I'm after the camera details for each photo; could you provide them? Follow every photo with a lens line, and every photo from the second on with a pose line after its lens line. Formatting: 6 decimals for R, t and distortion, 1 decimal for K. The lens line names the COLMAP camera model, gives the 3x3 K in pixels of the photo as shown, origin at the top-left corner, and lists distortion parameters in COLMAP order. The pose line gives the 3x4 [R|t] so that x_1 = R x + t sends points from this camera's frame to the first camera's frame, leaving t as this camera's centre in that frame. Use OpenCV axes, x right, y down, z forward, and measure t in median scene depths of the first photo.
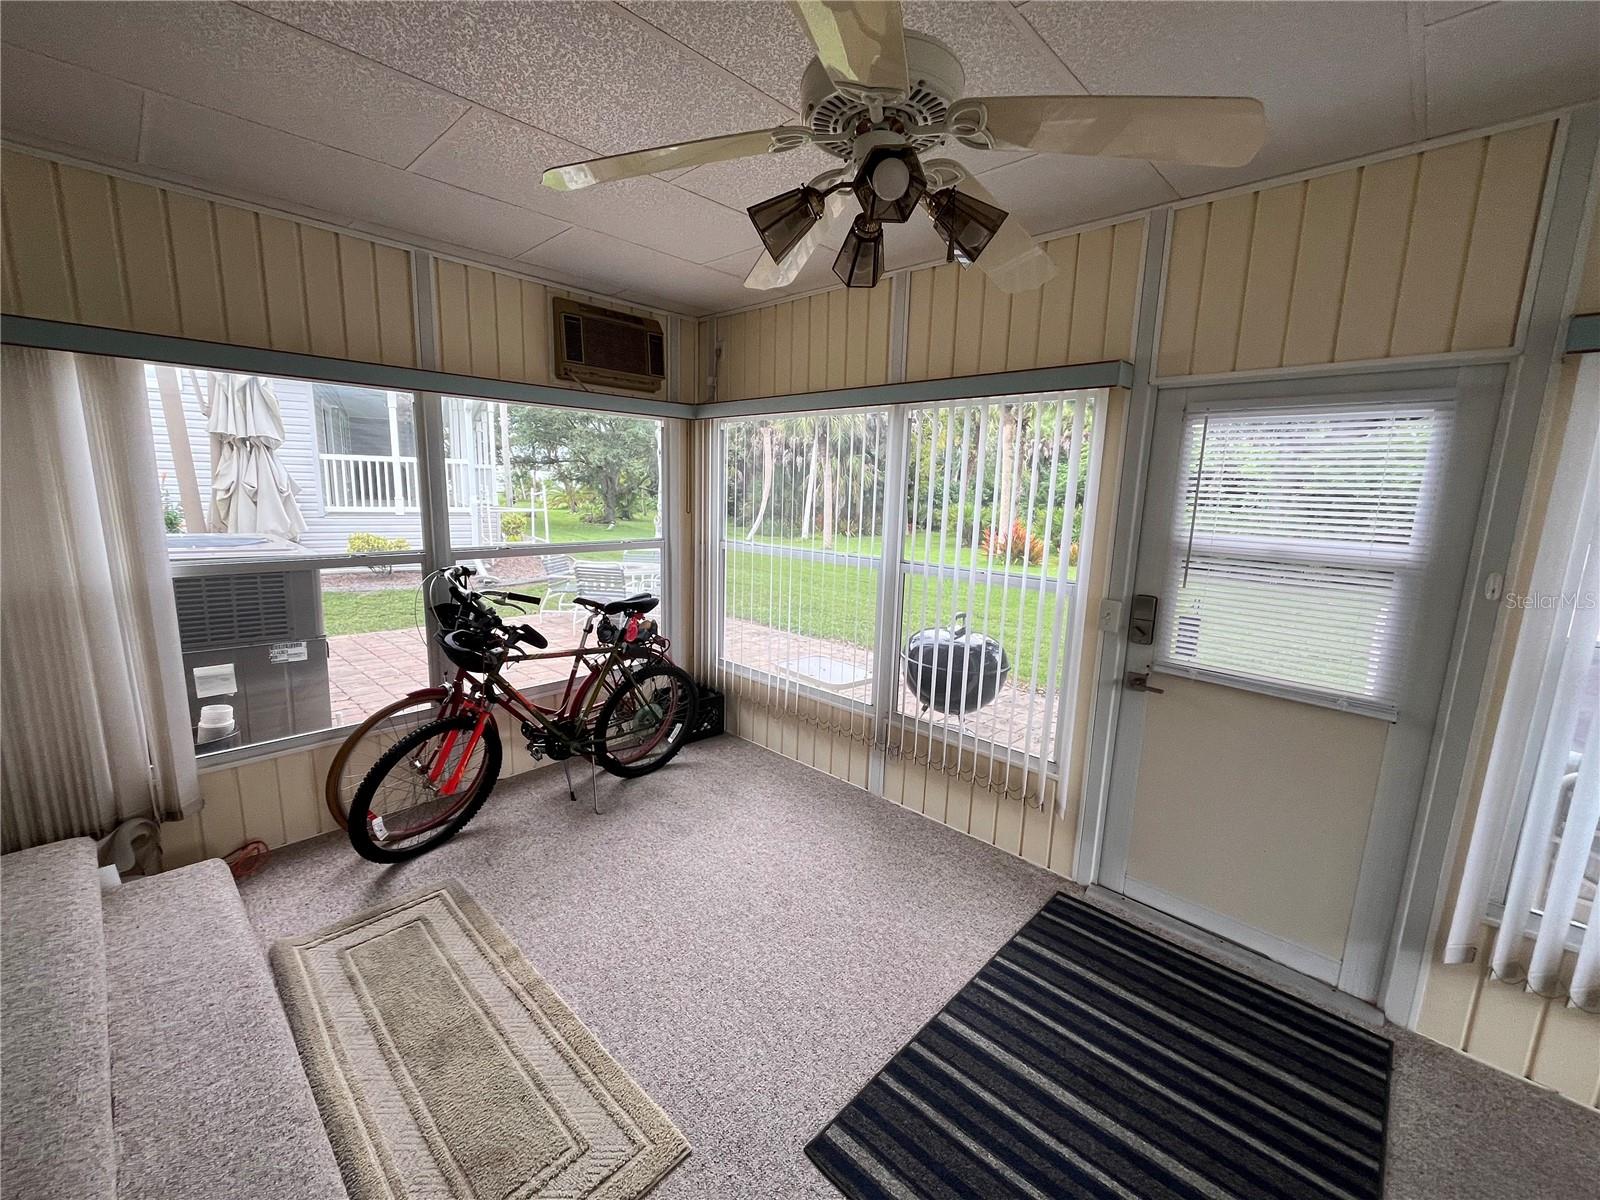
lens RADIAL K [[649.0, 0, 791.9], [0, 649.0, 611.8], [0, 0, 1]] dist [-0.003396, 0.000110]
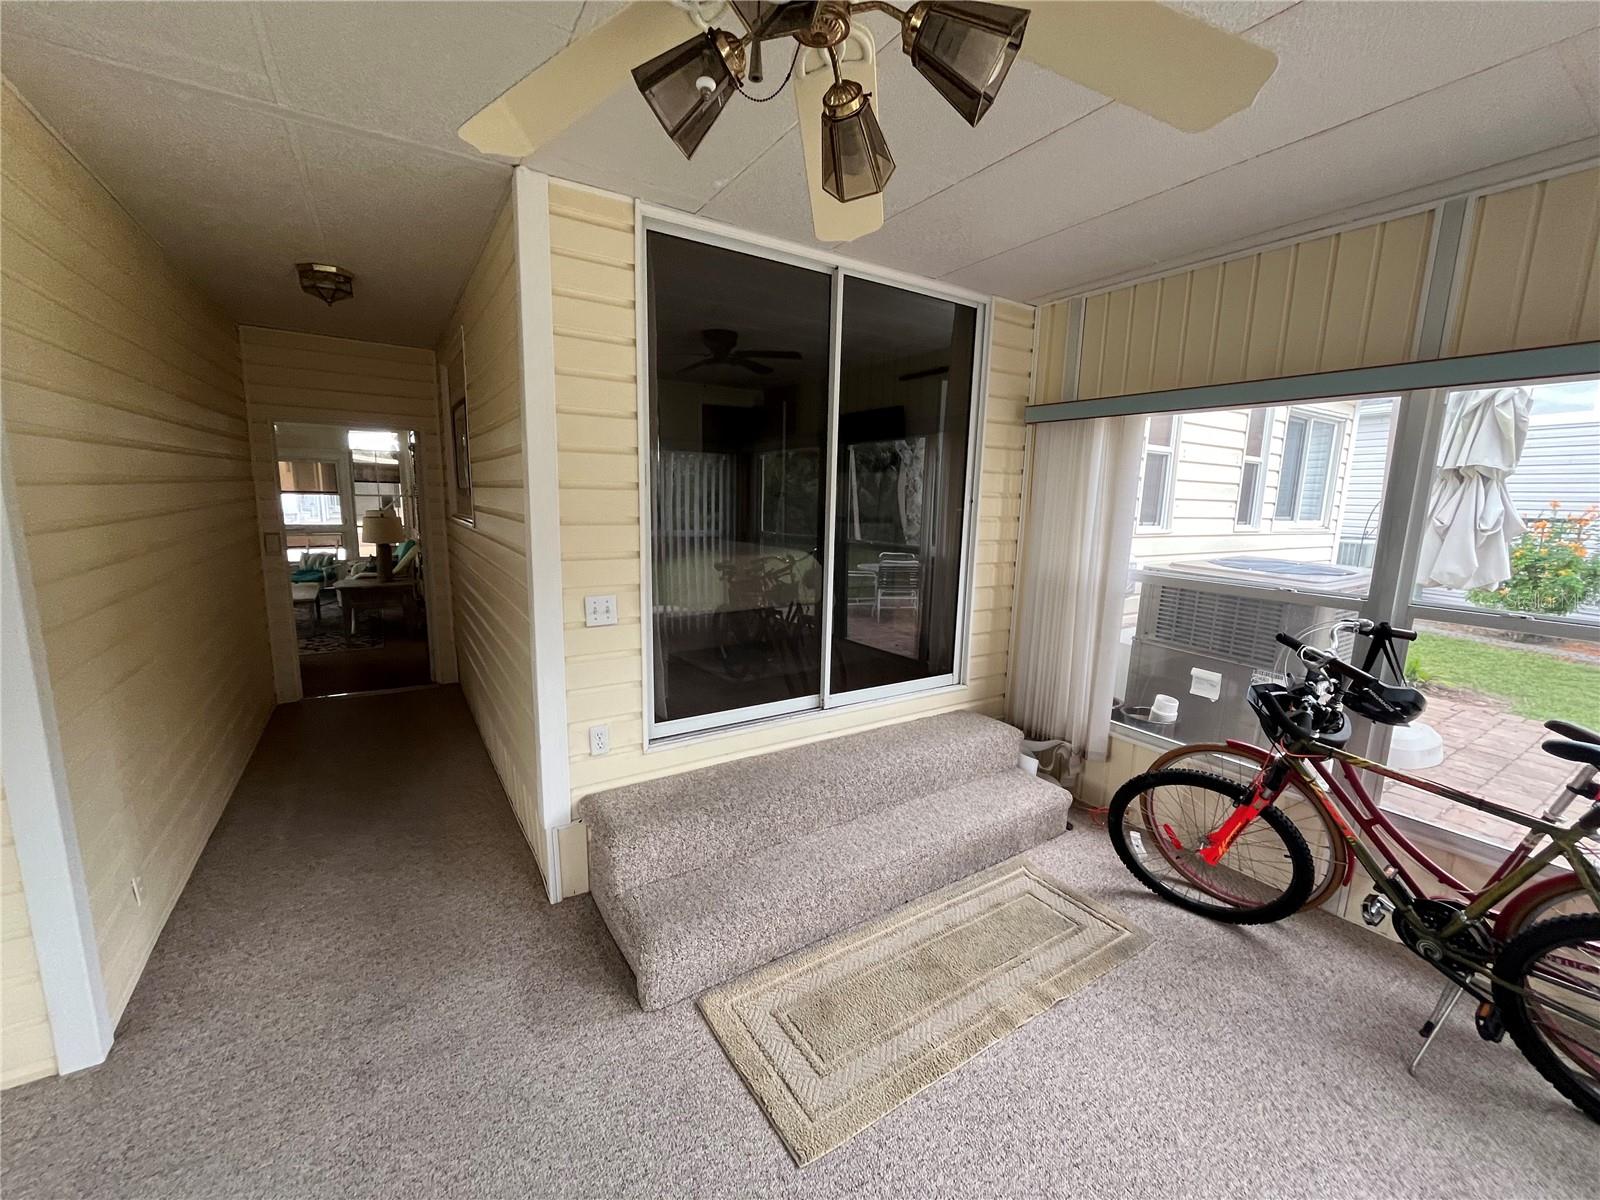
lens RADIAL K [[649.0, 0, 800.2], [0, 649.0, 602.1], [0, 0, 1]] dist [-0.003396, 0.000110]
pose [[-0.241535, 0.126834, -0.962068, 0.475235], [-0.209480, 0.961231, 0.179315, -0.114138], [0.947512, 0.244845, -0.205602, 0.698153]]
